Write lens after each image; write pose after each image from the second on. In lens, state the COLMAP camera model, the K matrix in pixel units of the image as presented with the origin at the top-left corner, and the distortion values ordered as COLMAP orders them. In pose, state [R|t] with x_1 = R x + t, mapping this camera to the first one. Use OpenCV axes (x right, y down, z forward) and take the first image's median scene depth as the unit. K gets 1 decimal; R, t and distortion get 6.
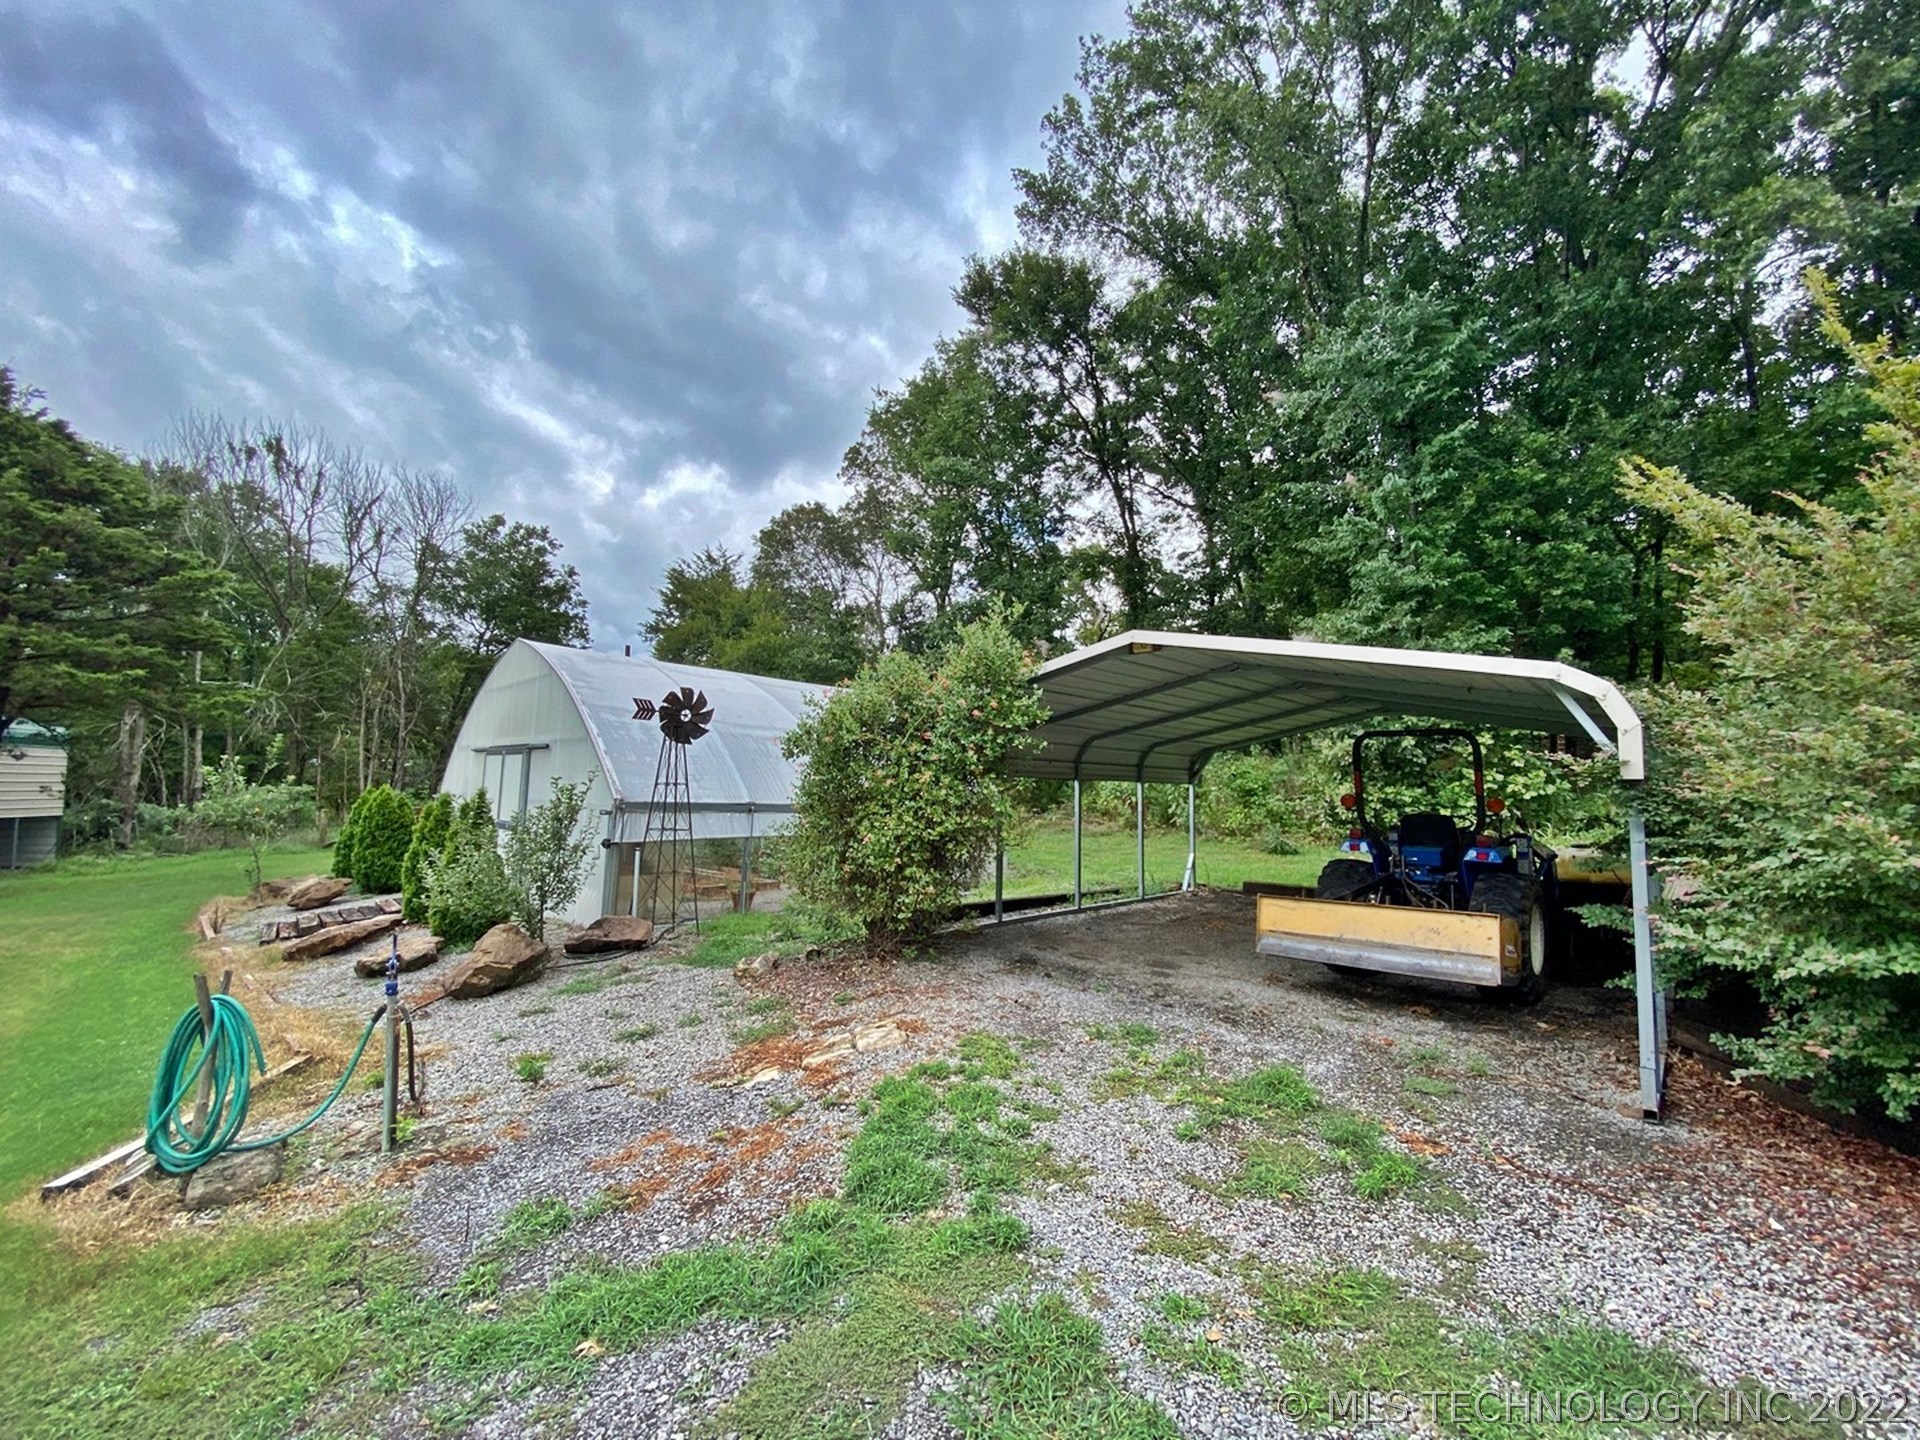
lens RADIAL K [[774.4, 0, 960.0], [0, 774.4, 720.0], [0, 0, 1]] dist [0.014326, -0.018666]
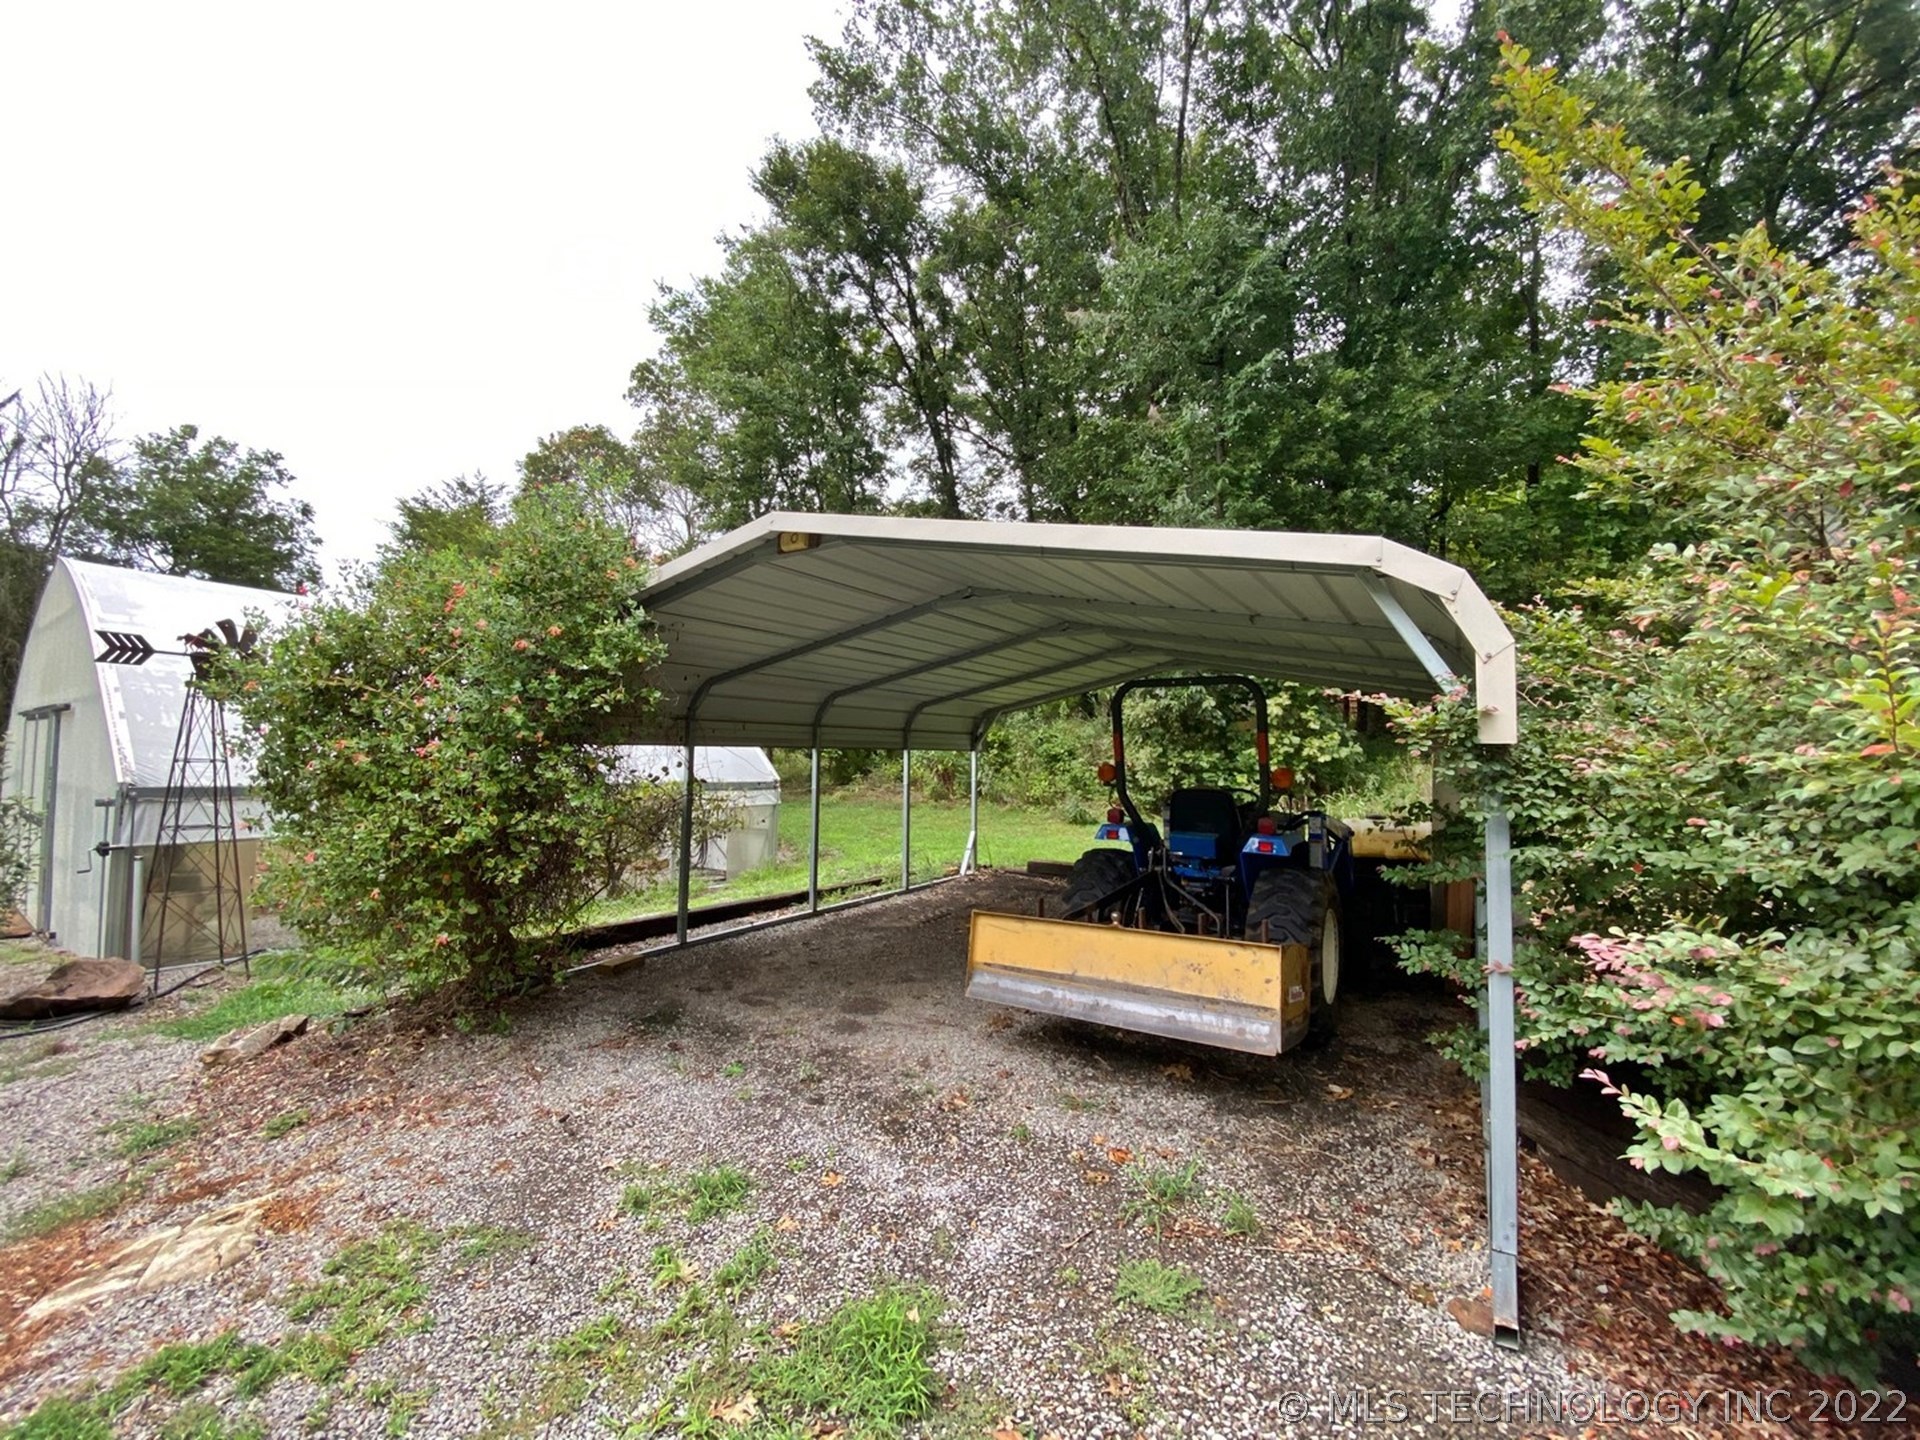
lens RADIAL K [[774.4, 0, 960.0], [0, 774.4, 720.0], [0, 0, 1]] dist [0.014326, -0.018666]
pose [[0.981480, -0.004179, 0.191517, 0.136656], [-0.004270, 0.999036, 0.043683, 0.013016], [-0.191515, -0.043692, 0.980517, 0.187508]]
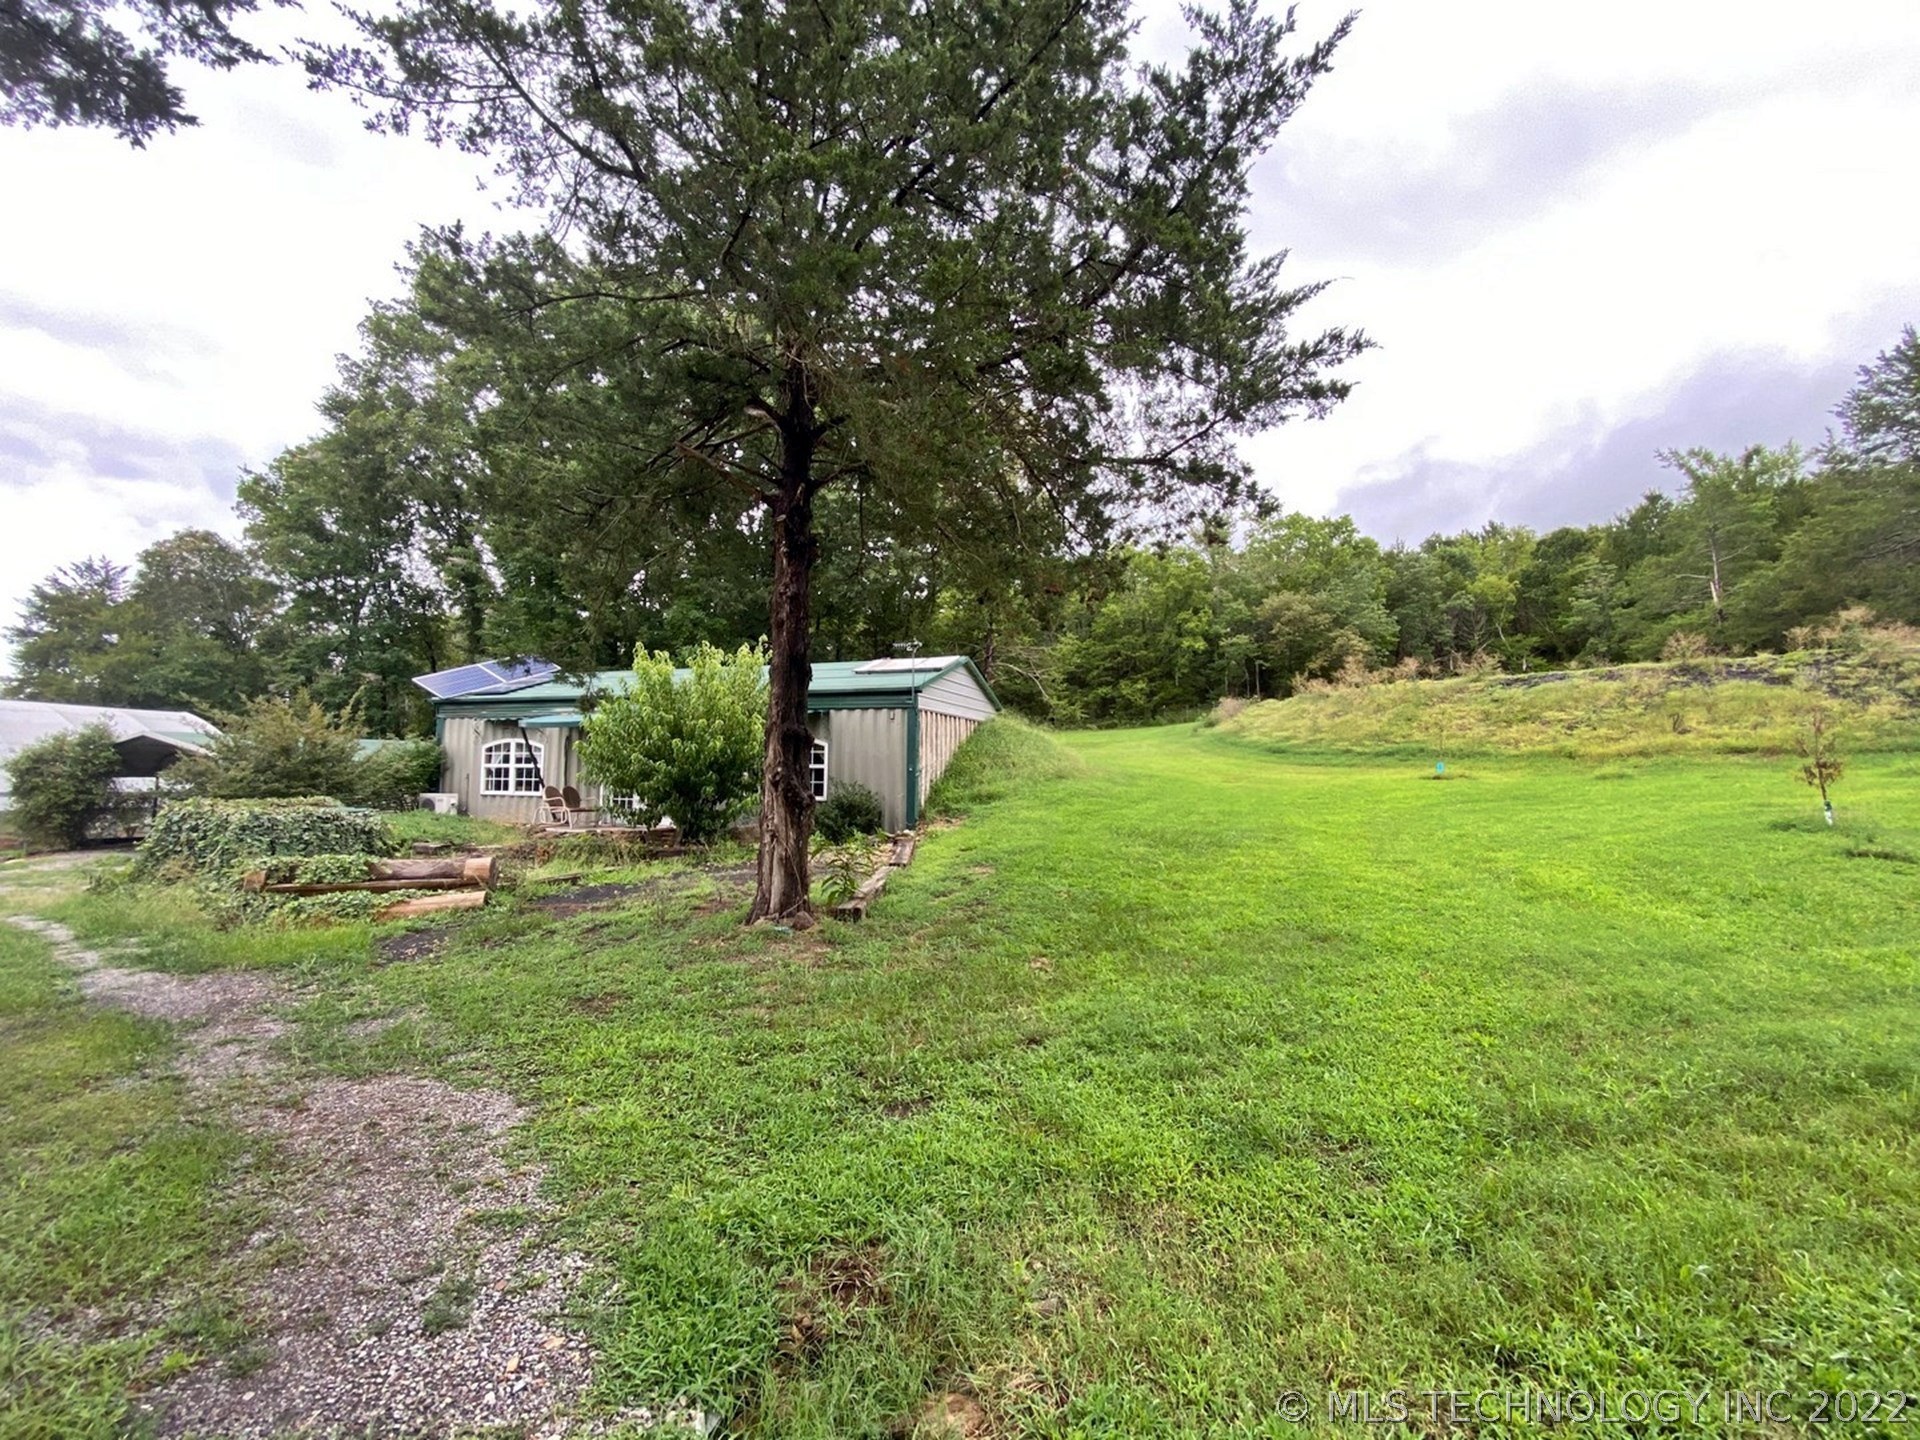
lens RADIAL K [[774.4, 0, 960.0], [0, 774.4, 720.0], [0, 0, 1]] dist [0.014326, -0.018666]
pose [[0.892213, 0.015991, 0.451331, 0.902616], [-0.029071, 0.999334, 0.022062, -0.167962], [-0.450678, -0.032804, 0.892084, -1.620036]]
